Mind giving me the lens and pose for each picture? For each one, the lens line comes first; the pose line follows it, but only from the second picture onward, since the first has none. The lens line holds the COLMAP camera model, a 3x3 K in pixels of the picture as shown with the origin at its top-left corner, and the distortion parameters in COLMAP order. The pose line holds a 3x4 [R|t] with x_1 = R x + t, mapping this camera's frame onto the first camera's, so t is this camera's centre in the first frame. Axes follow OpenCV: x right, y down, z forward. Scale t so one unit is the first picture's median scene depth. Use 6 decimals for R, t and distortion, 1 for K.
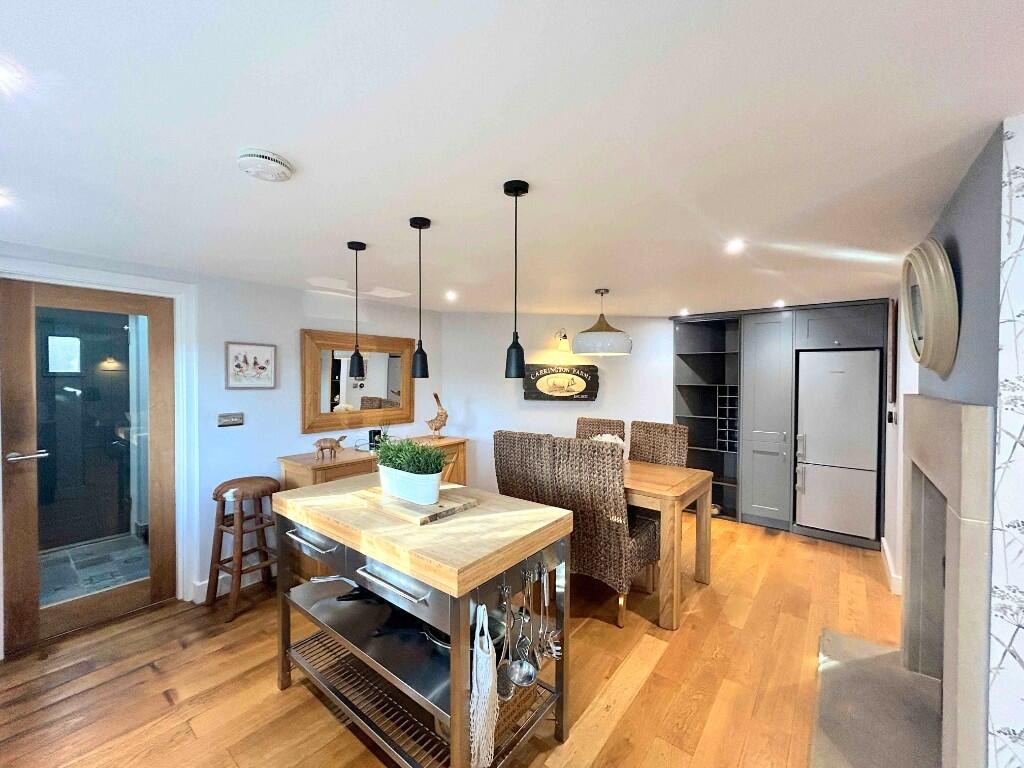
lens RADIAL K [[412.1, 0, 511.5], [0, 412.1, 383.9], [0, 0, 1]] dist [0.000292, 0.000782]
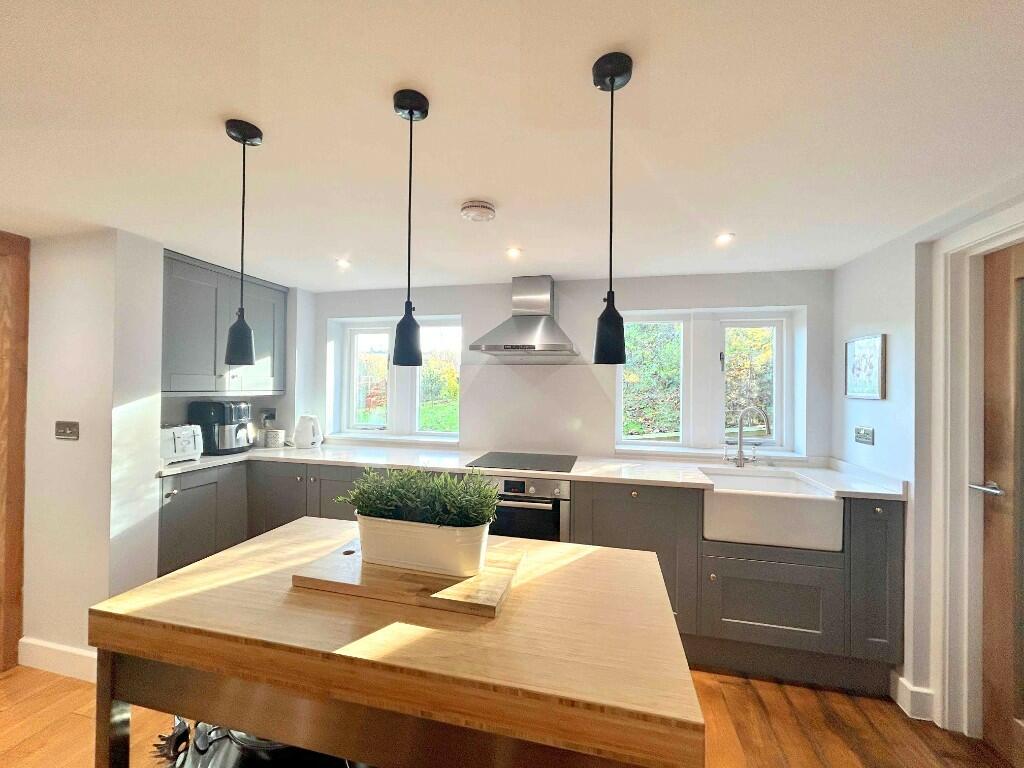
lens RADIAL K [[405.6, 0, 512.0], [0, 405.6, 384.0], [0, 0, 1]] dist [0.001090, 0.000451]
pose [[-0.908839, -0.016832, -0.416808, -0.065650], [-0.022189, 0.999722, 0.008010, 0.001776], [0.416557, 0.016528, -0.908959, 0.902974]]
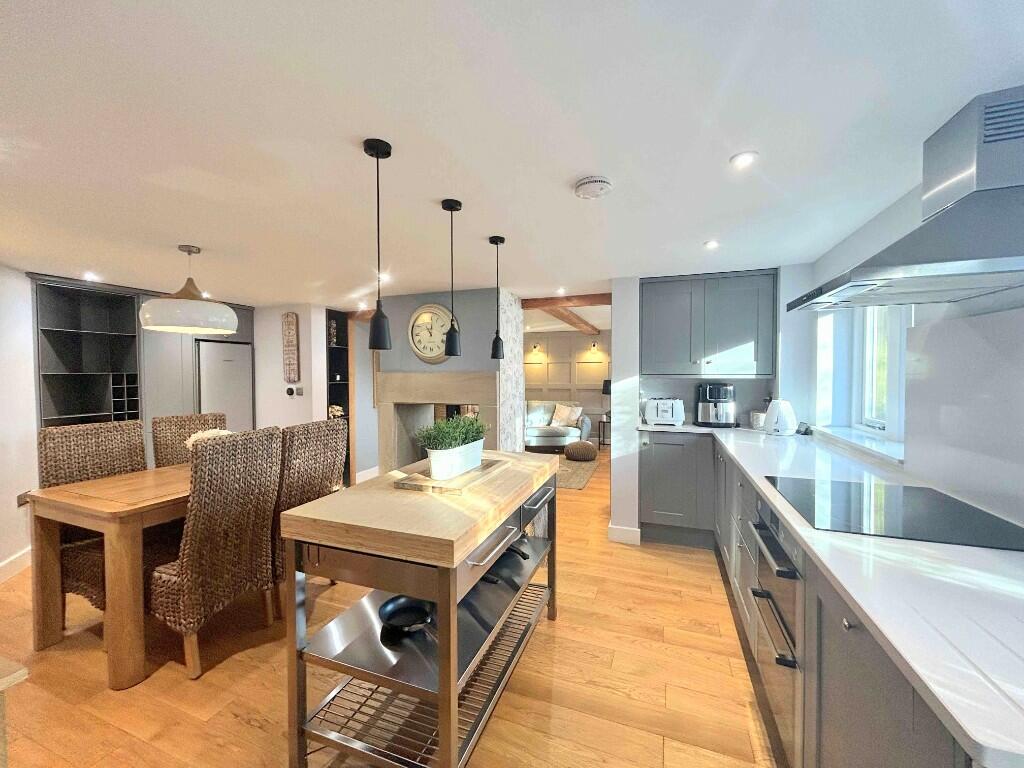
lens RADIAL K [[412.1, 0, 511.5], [0, 412.1, 383.9], [0, 0, 1]] dist [0.000292, 0.000782]
pose [[-0.312720, -0.030745, 0.949348, -0.714825], [0.019550, 0.999056, 0.038795, 0.010326], [-0.949644, 0.030692, -0.311824, 0.673903]]
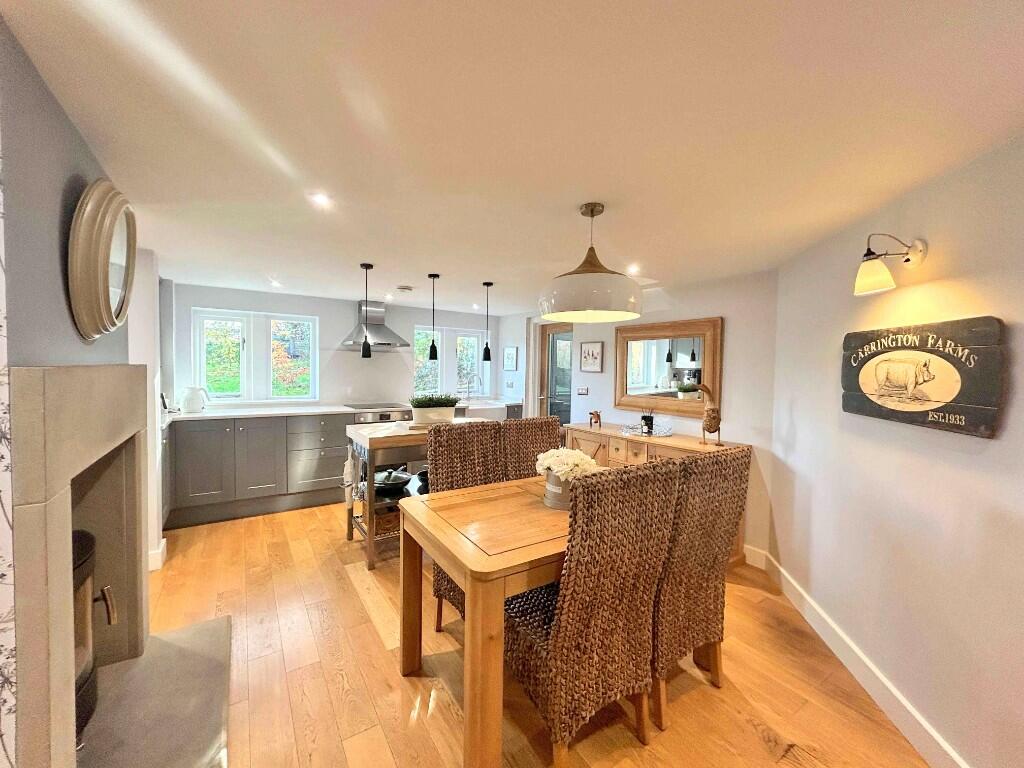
lens RADIAL K [[412.1, 0, 511.5], [0, 412.1, 383.9], [0, 0, 1]] dist [0.000292, 0.000782]
pose [[-0.311300, 0.027719, -0.949907, 0.825814], [-0.036100, 0.998508, 0.040968, 0.003691], [0.949626, 0.047045, -0.309835, 1.097340]]
